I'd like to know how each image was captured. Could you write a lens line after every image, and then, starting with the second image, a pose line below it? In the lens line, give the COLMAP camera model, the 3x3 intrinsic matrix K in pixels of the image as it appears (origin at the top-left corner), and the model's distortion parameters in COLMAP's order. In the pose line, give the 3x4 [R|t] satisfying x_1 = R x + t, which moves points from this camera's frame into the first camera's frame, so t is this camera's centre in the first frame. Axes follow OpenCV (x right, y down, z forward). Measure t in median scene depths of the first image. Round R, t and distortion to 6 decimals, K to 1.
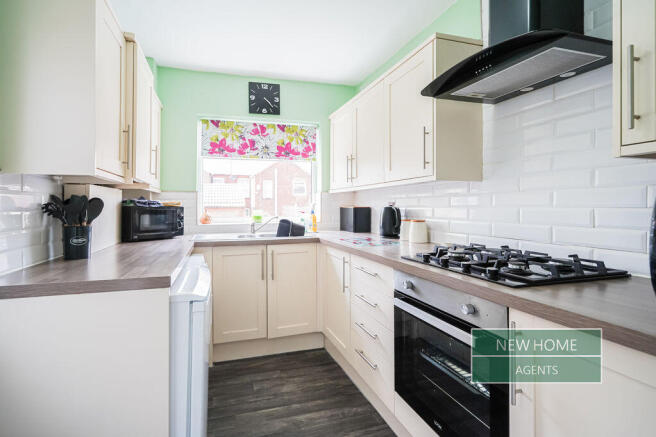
lens RADIAL K [[310.8, 0, 328.0], [0, 310.8, 218.5], [0, 0, 1]] dist [0.011982, 0.000232]
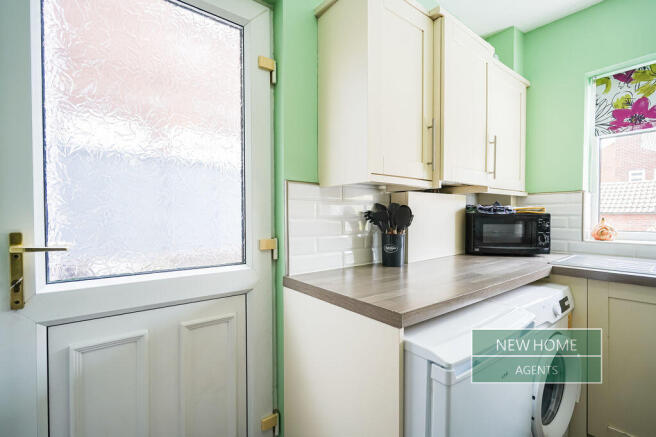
lens RADIAL K [[310.8, 0, 328.0], [0, 310.8, 218.5], [0, 0, 1]] dist [0.011982, 0.000232]
pose [[0.315855, 0.012375, -0.948727, 0.079567], [-0.032585, 0.999467, 0.002189, -0.018710], [0.948248, 0.030223, 0.316090, 0.459871]]
